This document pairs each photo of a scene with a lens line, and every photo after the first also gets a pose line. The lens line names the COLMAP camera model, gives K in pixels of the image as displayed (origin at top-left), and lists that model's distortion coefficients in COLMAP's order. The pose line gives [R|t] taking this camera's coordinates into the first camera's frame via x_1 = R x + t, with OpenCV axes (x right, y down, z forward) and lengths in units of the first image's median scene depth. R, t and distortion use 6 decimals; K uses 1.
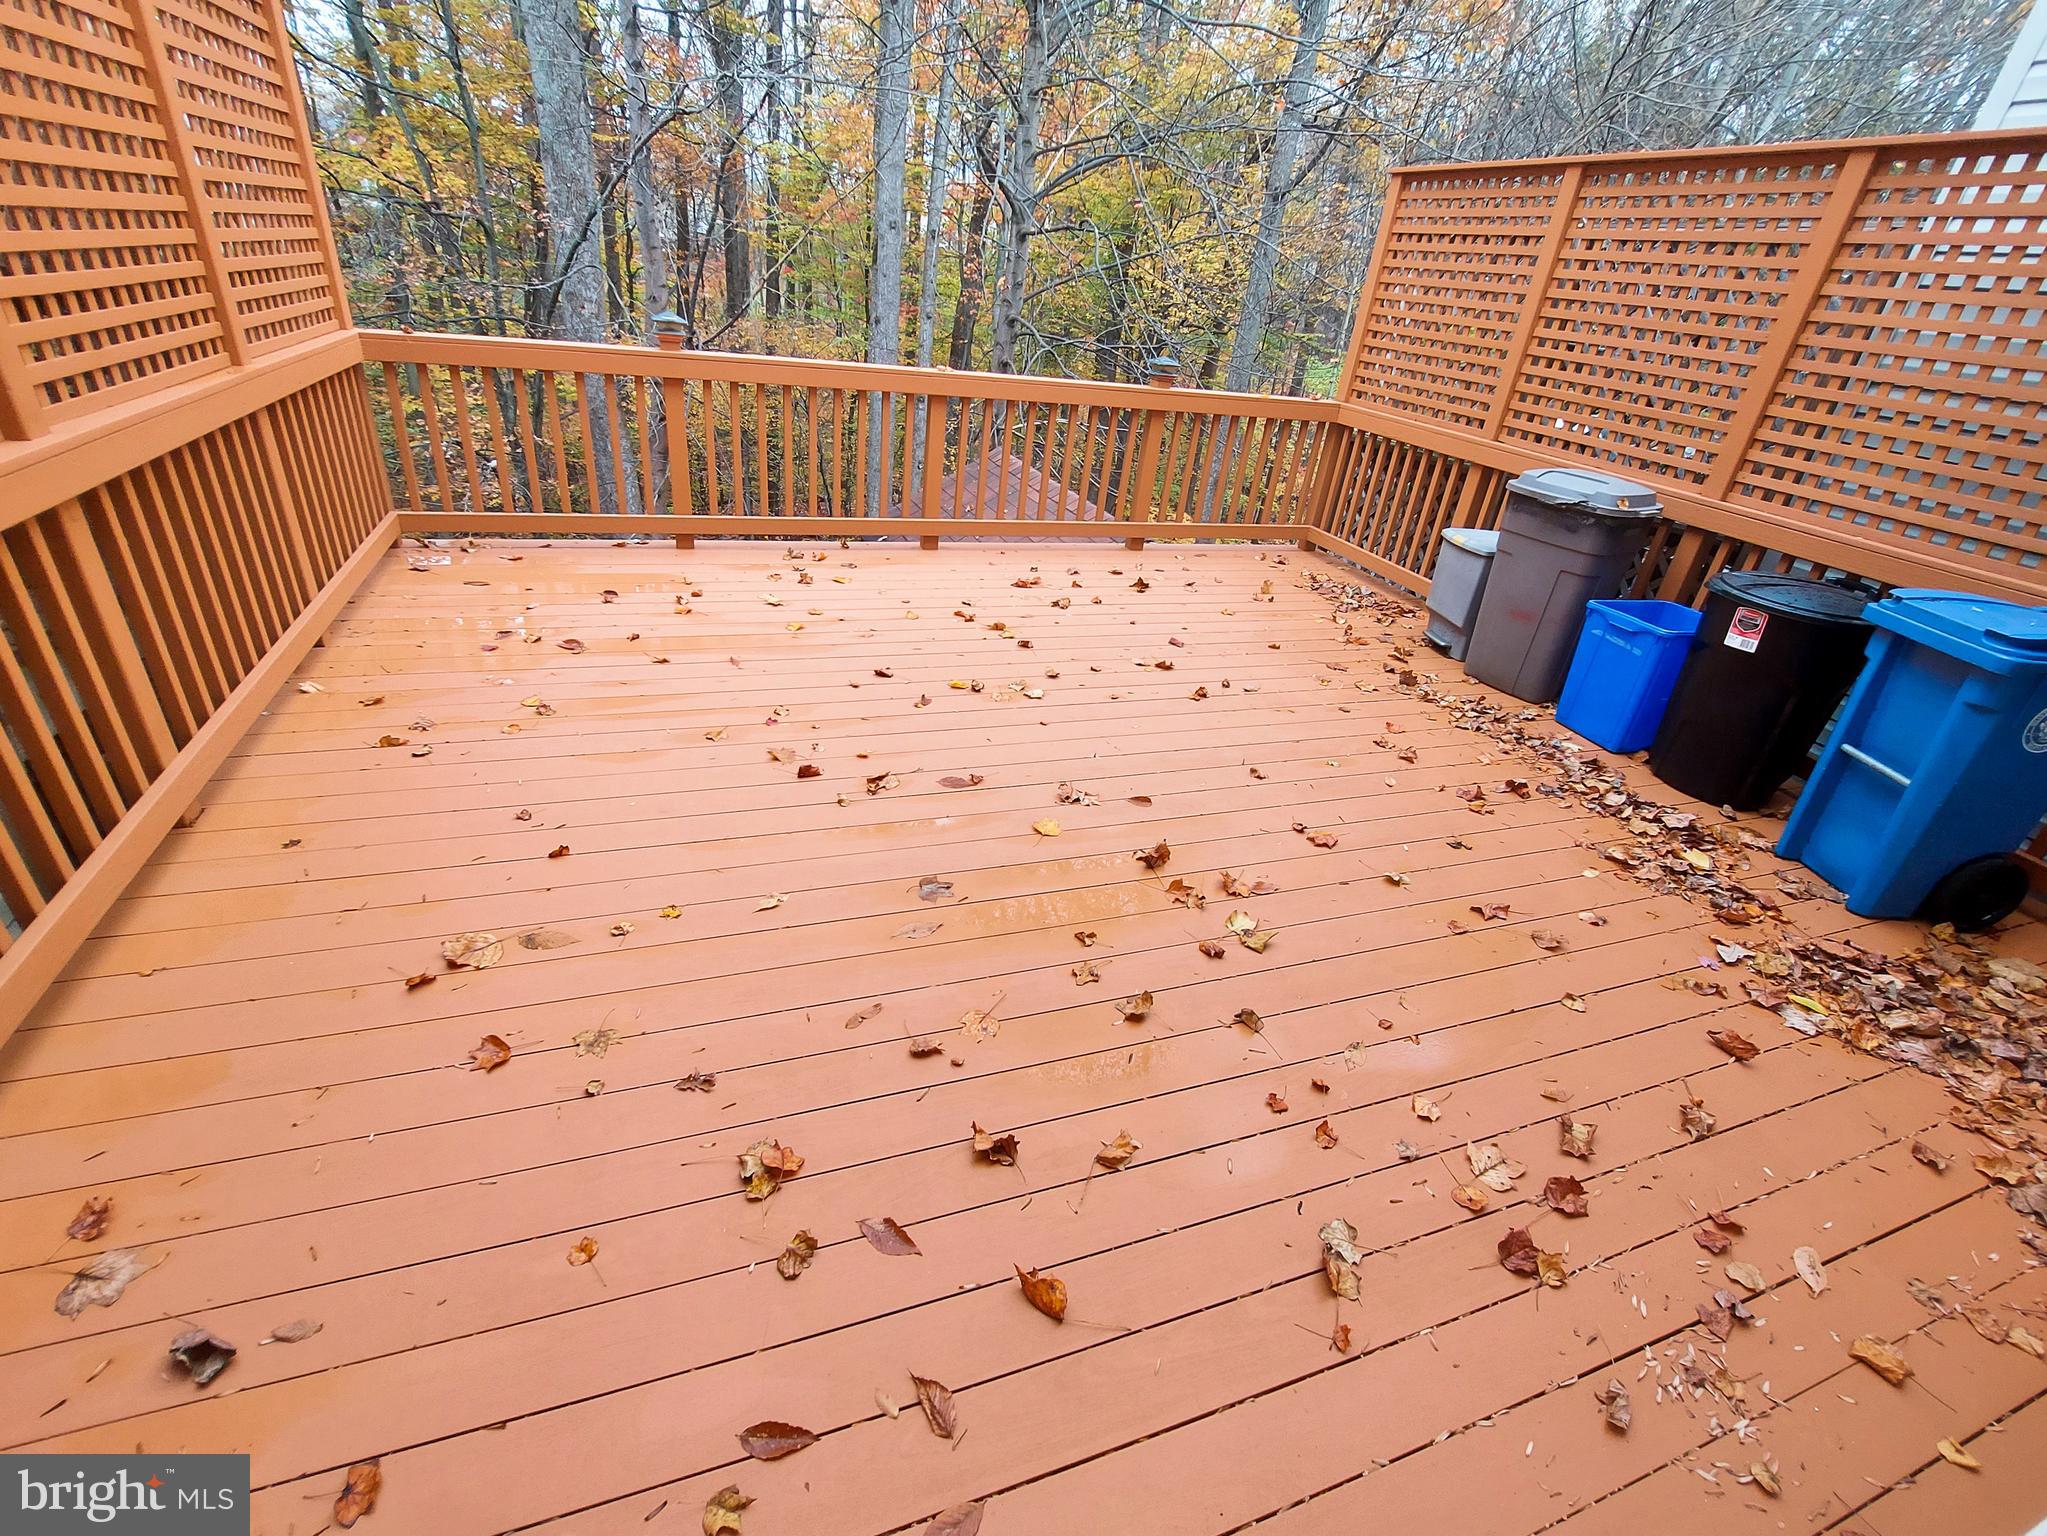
lens RADIAL K [[850.5, 0, 1025.2], [0, 850.5, 809.2], [0, 0, 1]] dist [-0.017679, -0.000559]
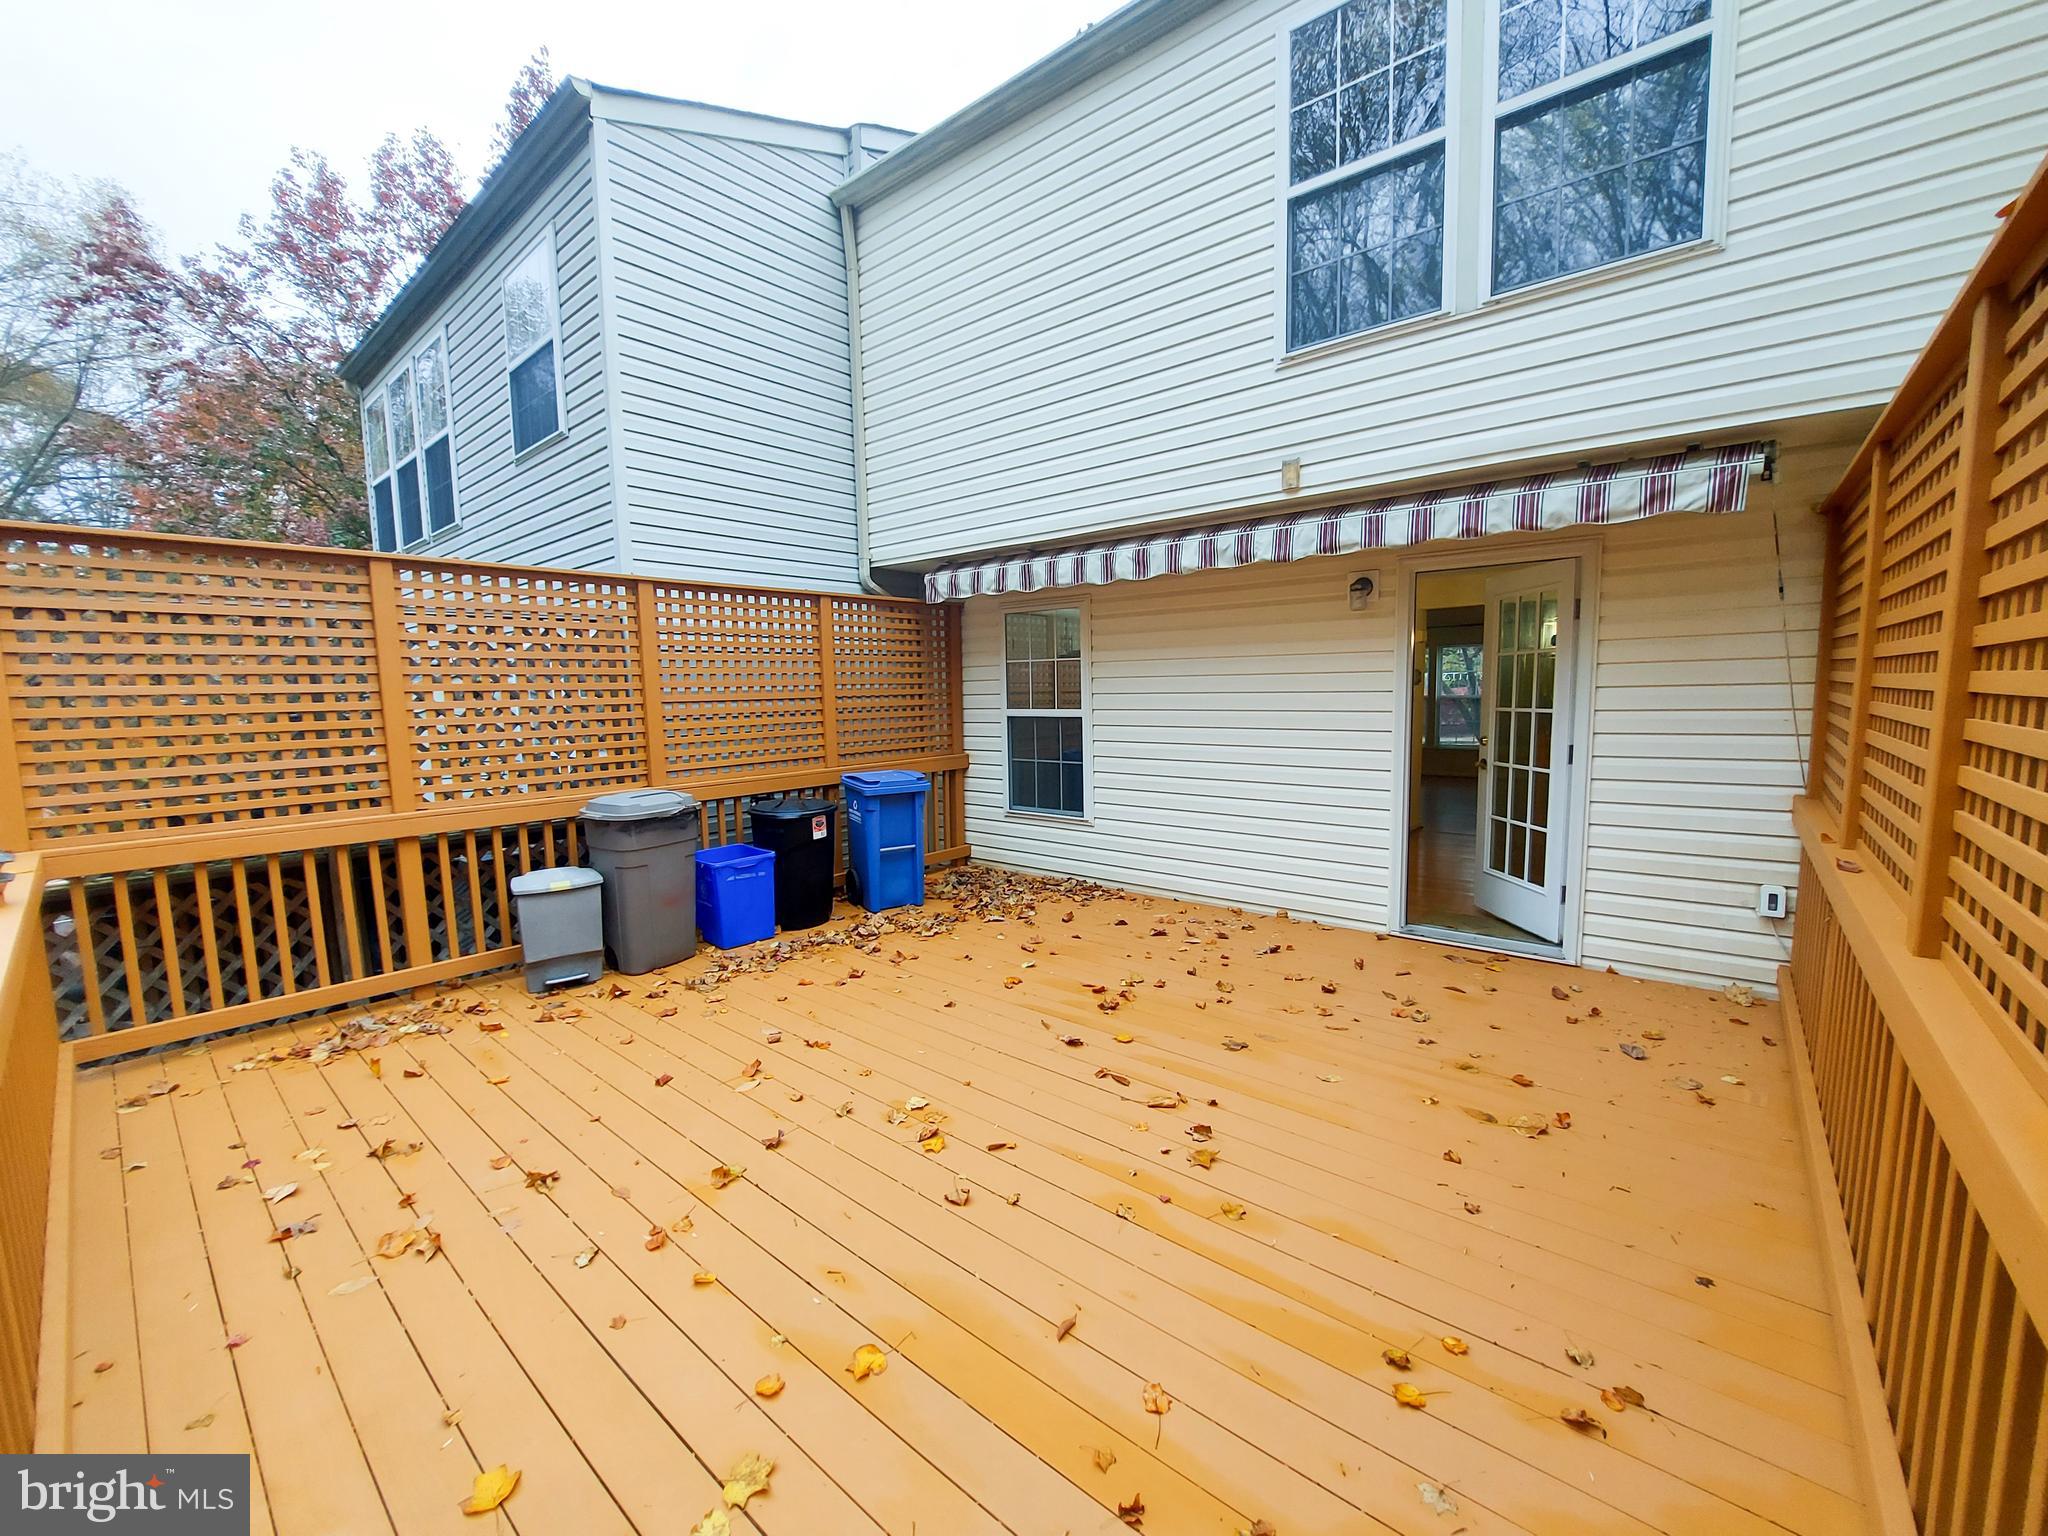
lens RADIAL K [[823.1, 0, 1044.1], [0, 823.1, 775.2], [0, 0, 1]] dist [-0.017920, -0.000309]
pose [[-0.486528, -0.187521, 0.853303, -0.762051], [0.442938, 0.788921, 0.425922, -0.739704], [-0.753058, 0.585184, -0.300771, 0.966397]]
